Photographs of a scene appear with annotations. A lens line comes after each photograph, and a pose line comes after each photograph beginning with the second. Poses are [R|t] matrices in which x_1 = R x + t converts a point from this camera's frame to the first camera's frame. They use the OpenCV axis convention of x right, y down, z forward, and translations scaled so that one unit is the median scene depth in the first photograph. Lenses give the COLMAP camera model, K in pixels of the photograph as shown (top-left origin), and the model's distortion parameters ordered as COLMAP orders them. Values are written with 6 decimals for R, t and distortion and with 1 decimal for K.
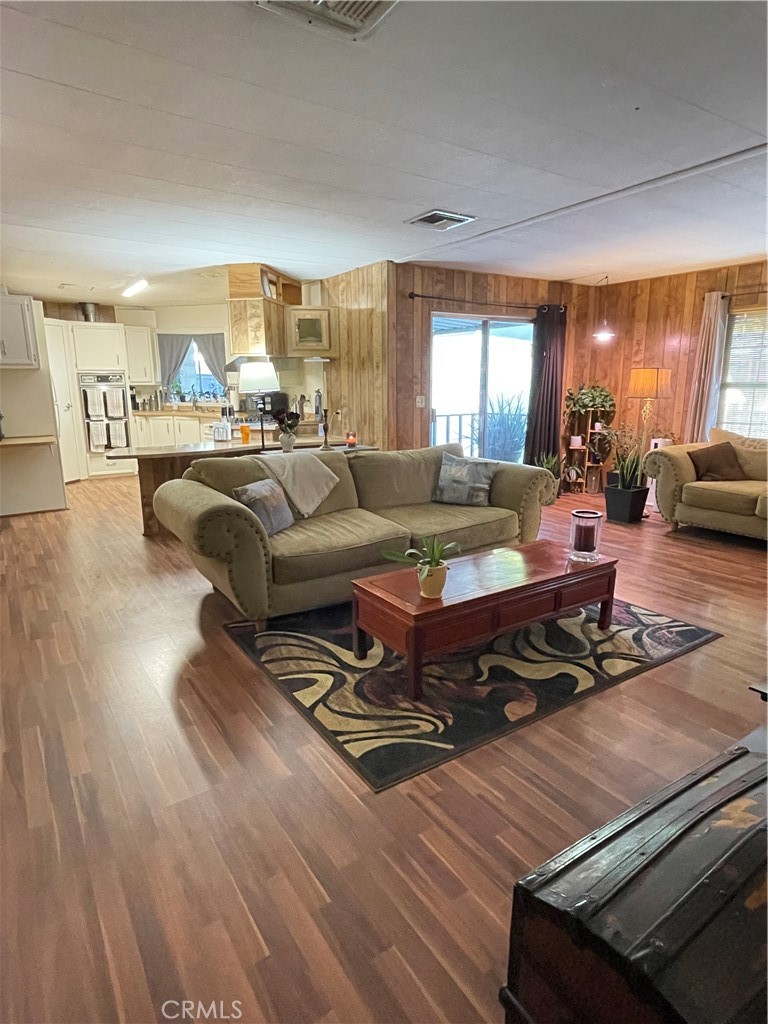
lens RADIAL K [[567.6, 0, 384.0], [0, 567.6, 512.0], [0, 0, 1]] dist [0.003376, 0.000473]
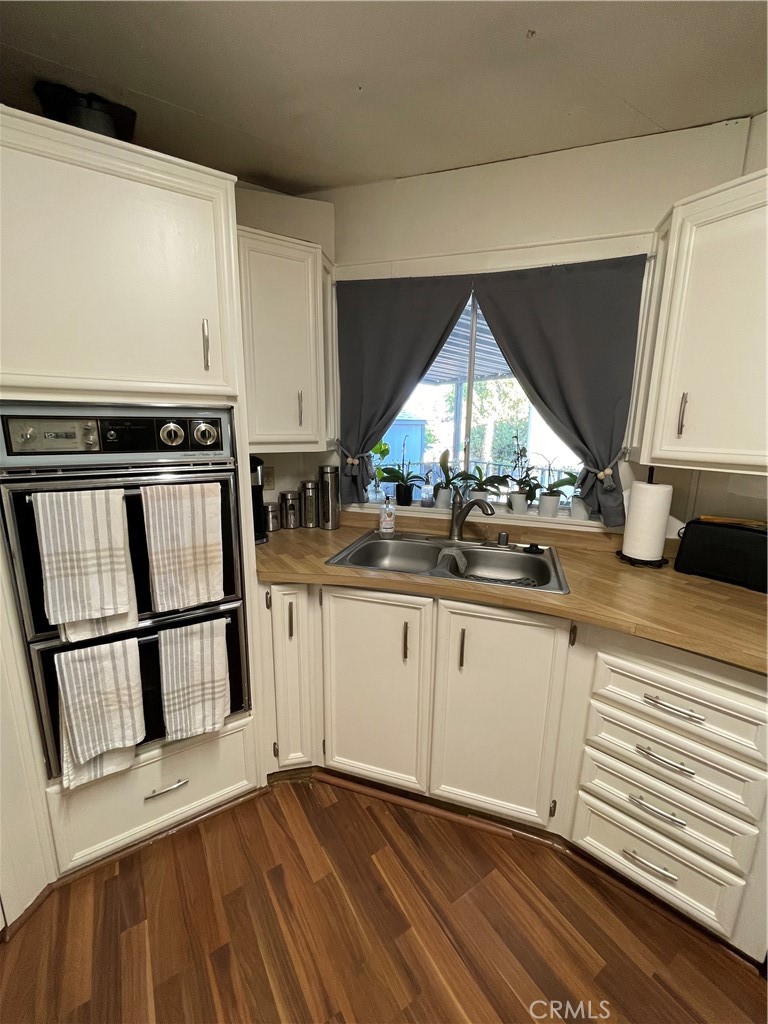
lens RADIAL K [[417.3, 0, 384.0], [0, 417.3, 512.0], [0, 0, 1]] dist [-0.000556, -0.000067]
pose [[0.999623, 0.021575, -0.016969, -0.393905], [-0.021852, 0.999629, -0.016289, -0.201900], [0.016611, 0.016654, 0.999723, 0.836977]]
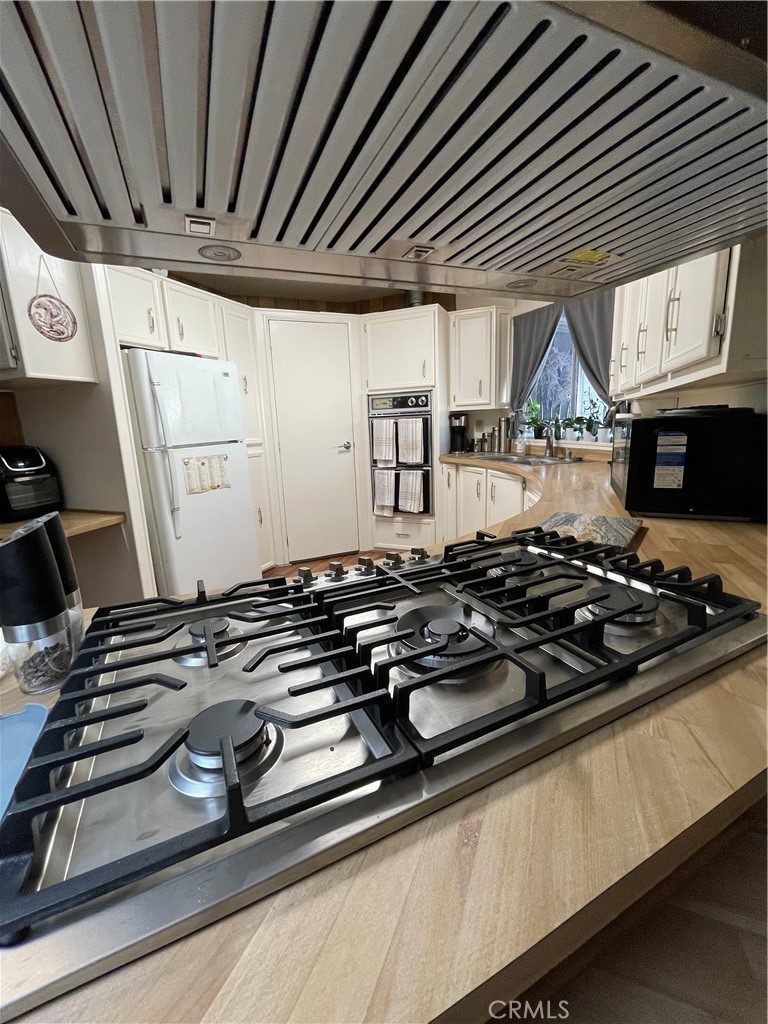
lens RADIAL K [[417.3, 0, 384.0], [0, 417.3, 512.0], [0, 0, 1]] dist [-0.000556, -0.000067]
pose [[0.556518, 0.155260, -0.816199, -0.112749], [-0.150135, 0.985005, 0.085003, -0.149230], [0.817158, 0.075234, 0.571483, 0.720120]]
